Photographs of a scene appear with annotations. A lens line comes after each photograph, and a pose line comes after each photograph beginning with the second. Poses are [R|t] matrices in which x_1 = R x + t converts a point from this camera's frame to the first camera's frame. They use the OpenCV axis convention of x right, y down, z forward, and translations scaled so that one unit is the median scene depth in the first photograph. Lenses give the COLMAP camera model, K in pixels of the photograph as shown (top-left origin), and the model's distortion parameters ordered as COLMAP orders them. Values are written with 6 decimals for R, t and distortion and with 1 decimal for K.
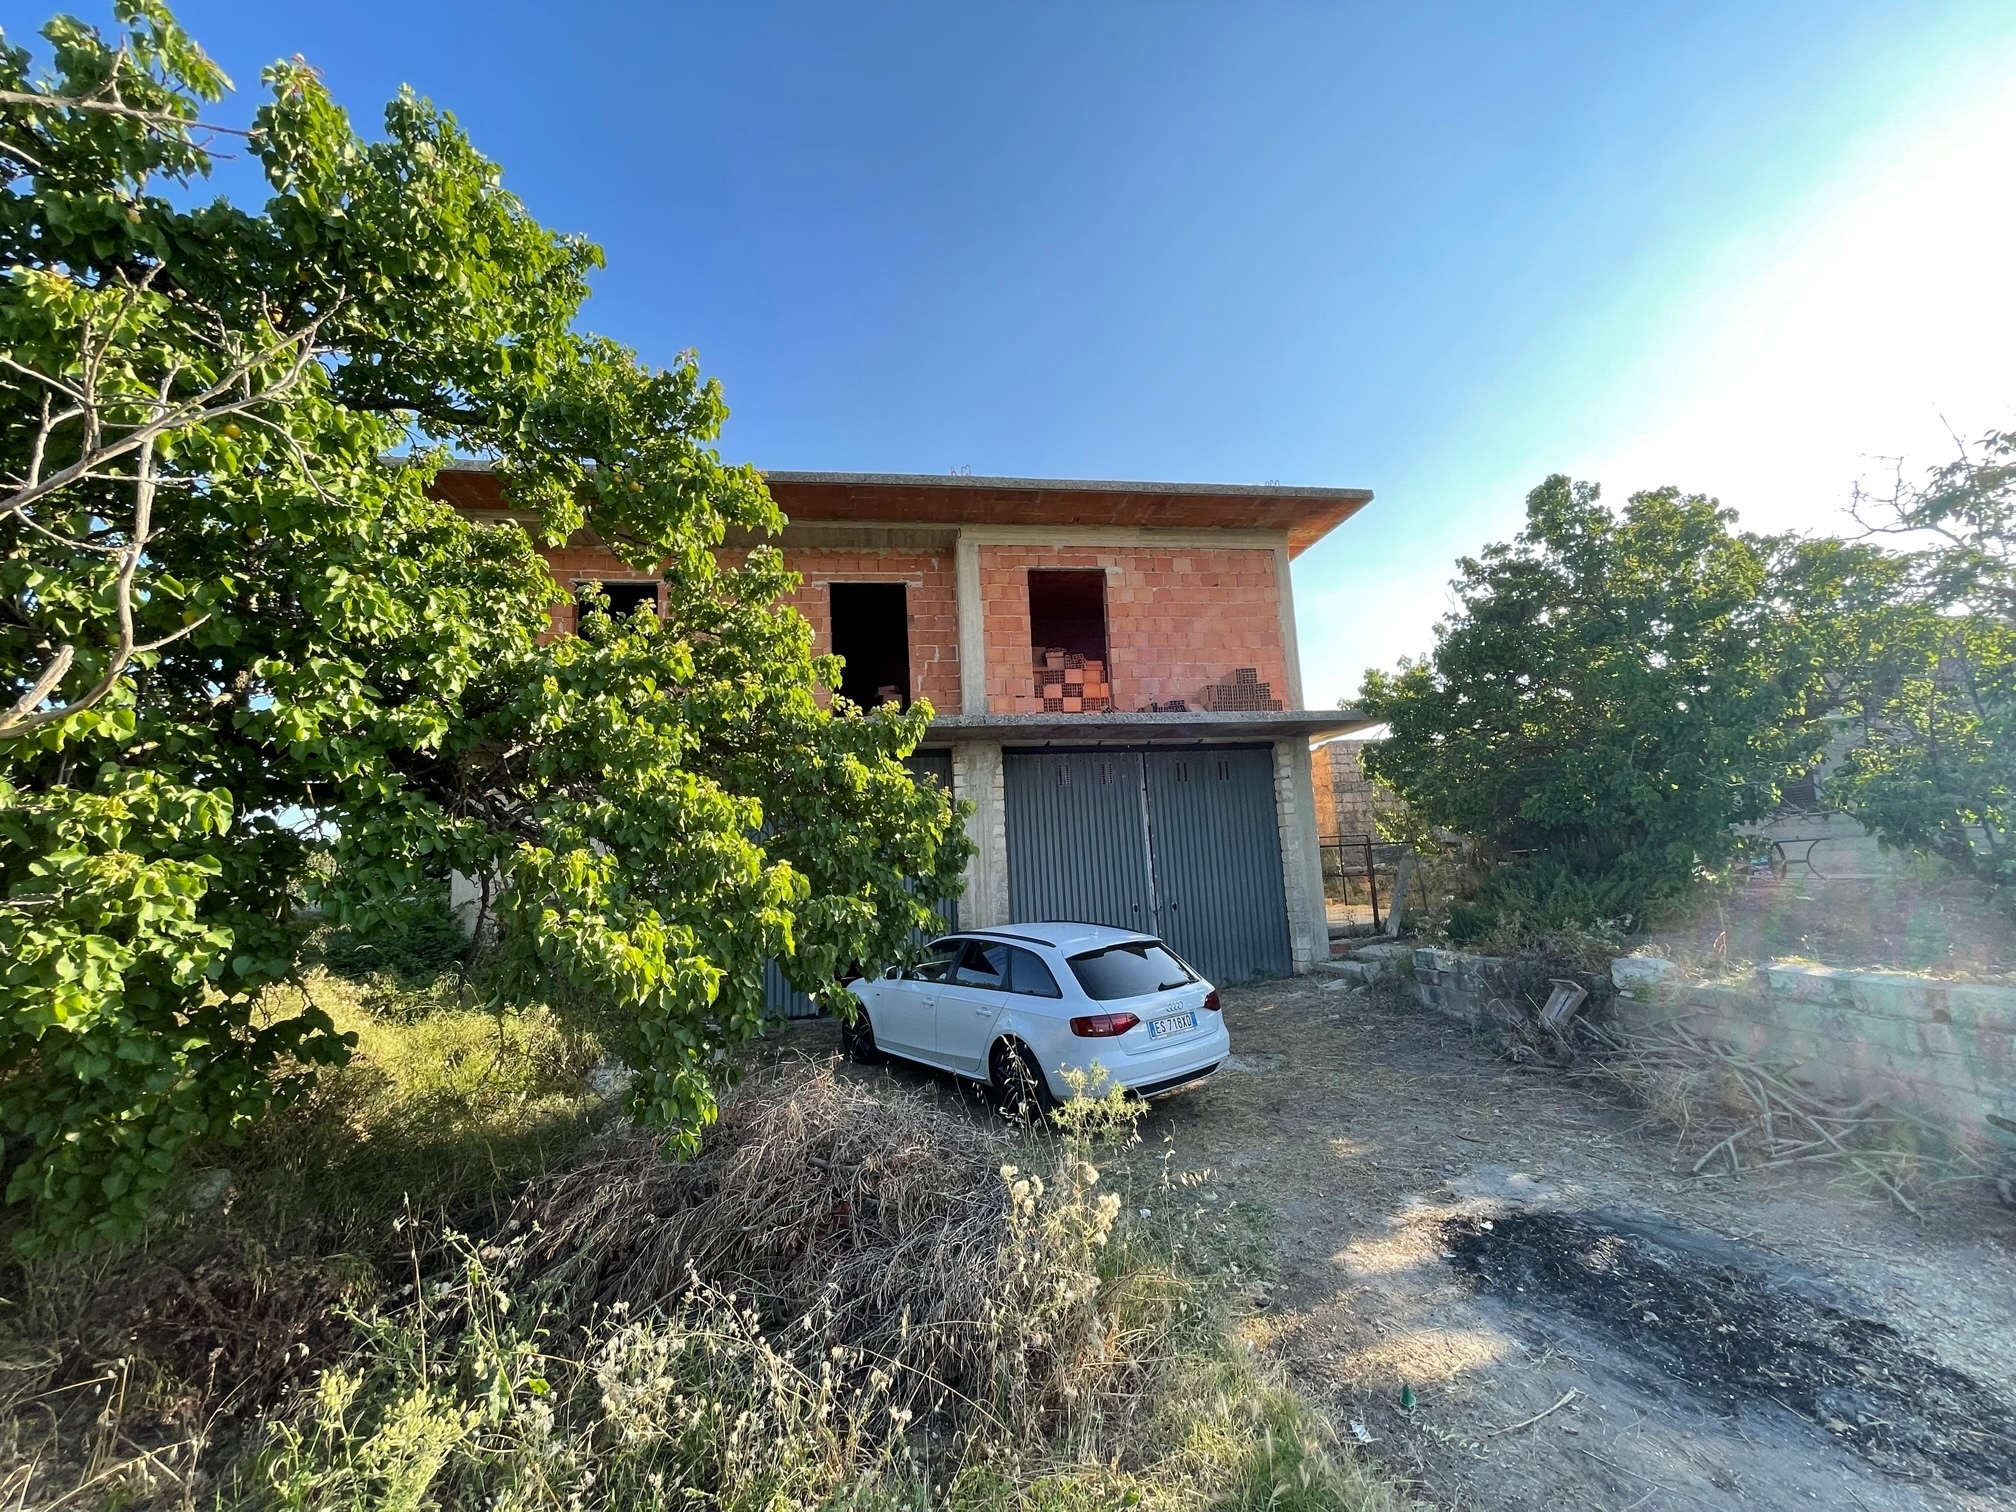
lens RADIAL K [[815.2, 0, 1004.5], [0, 815.2, 745.2], [0, 0, 1]] dist [0.003225, -0.001358]
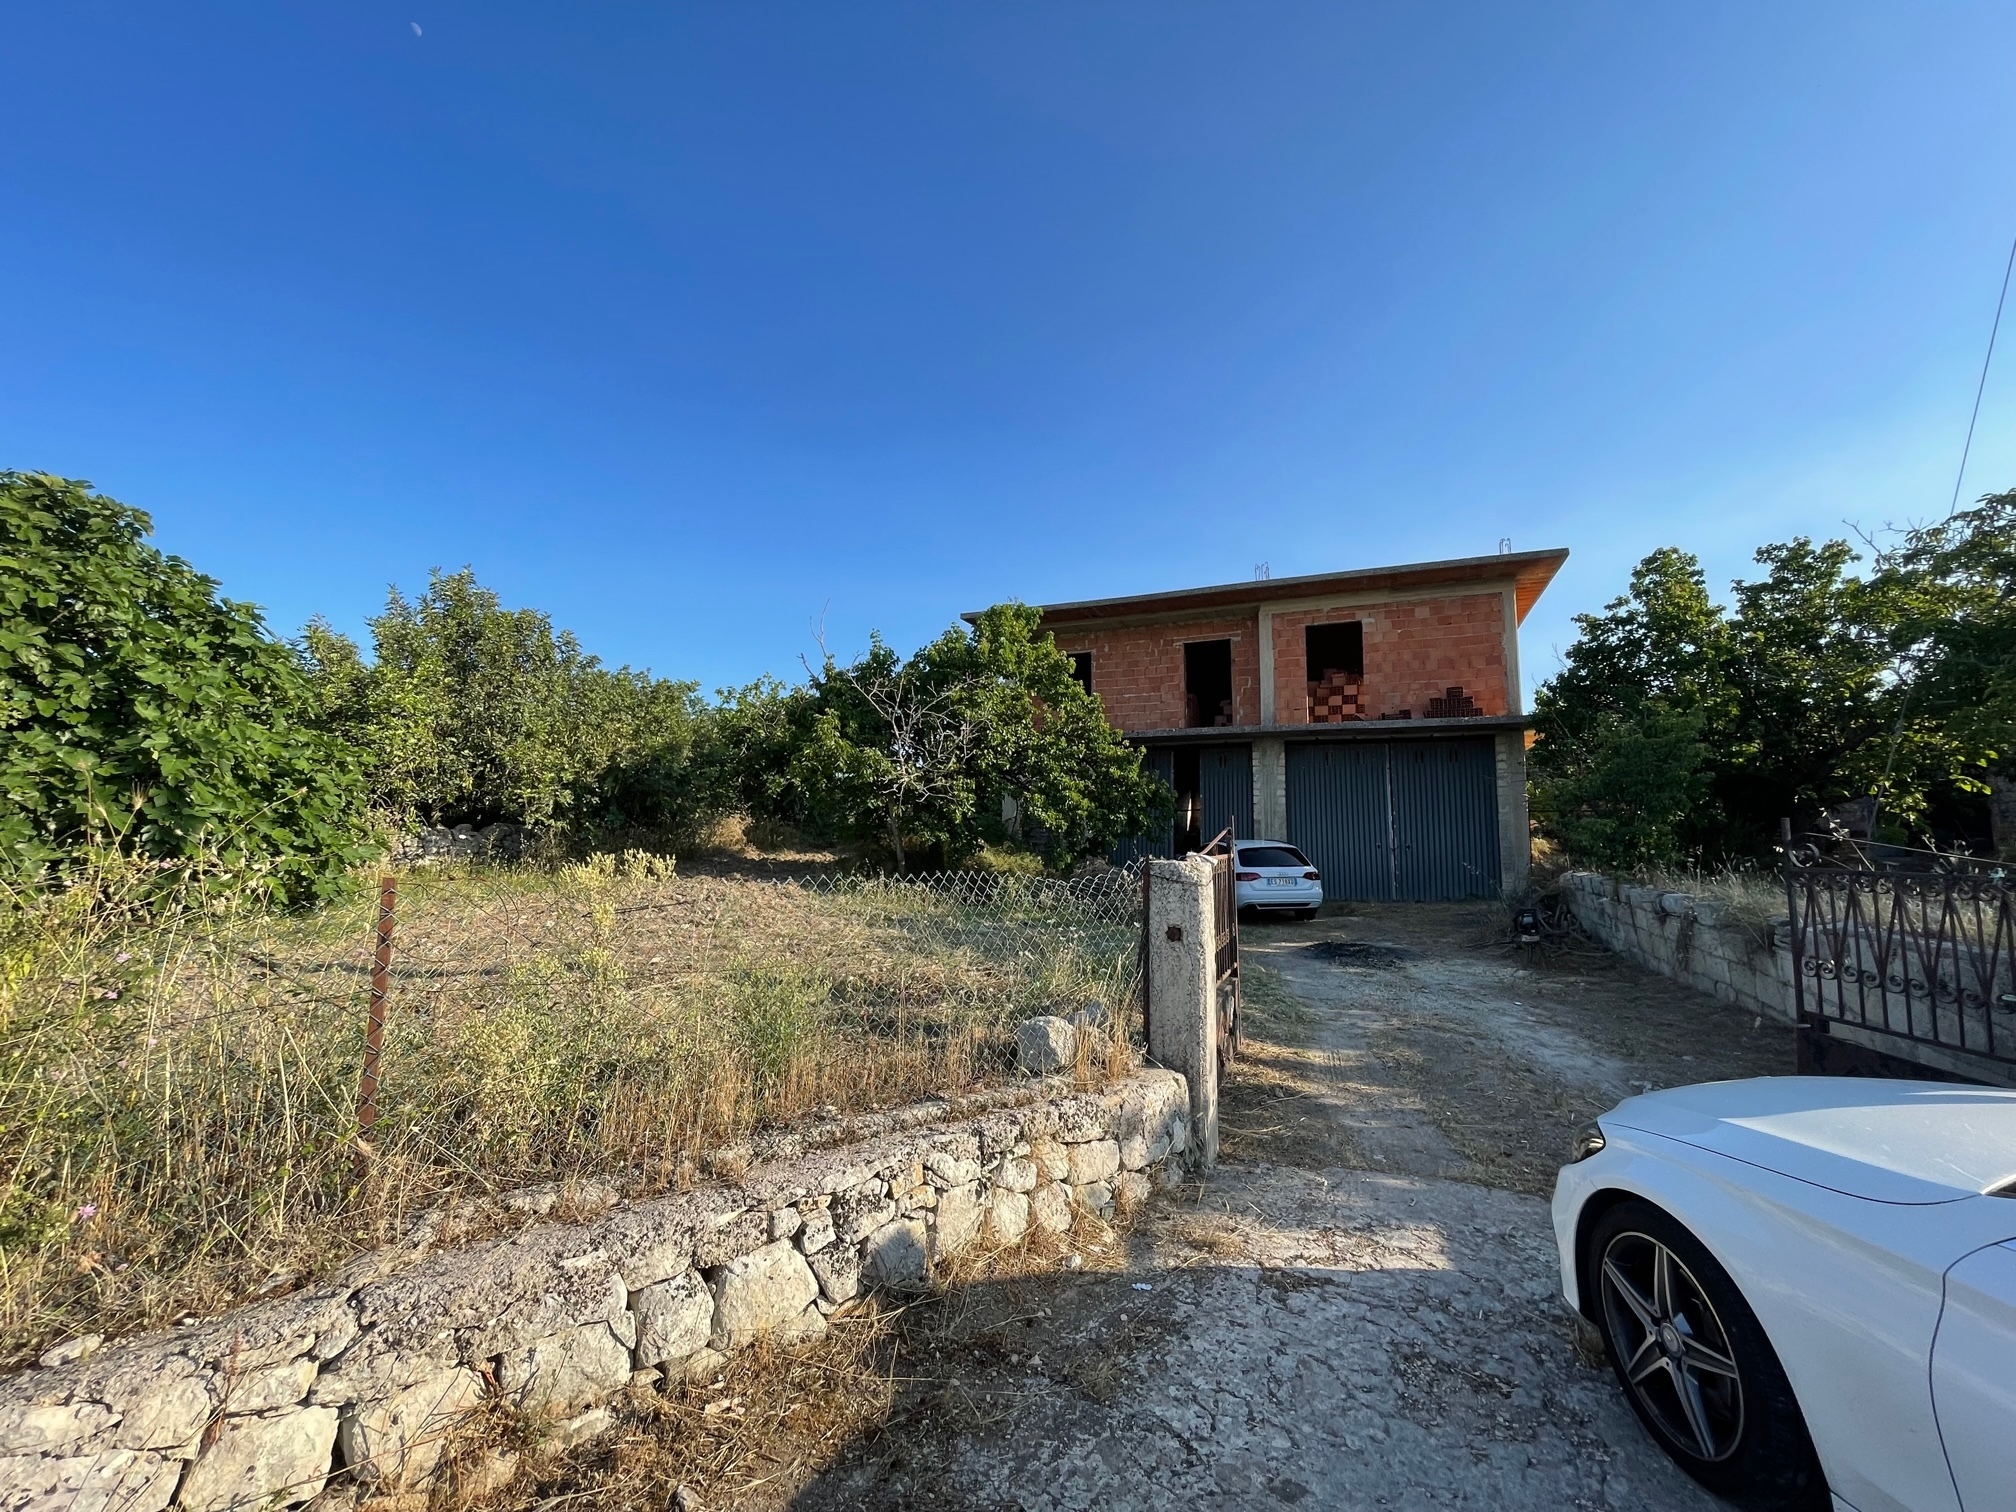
lens RADIAL K [[815.2, 0, 1008.0], [0, 815.2, 755.9], [0, 0, 1]] dist [0.003225, -0.001358]
pose [[0.842273, 0.005979, -0.539018, 0.393681], [0.029883, 0.997883, 0.057765, -0.076496], [0.538223, -0.064762, 0.840311, -0.632046]]
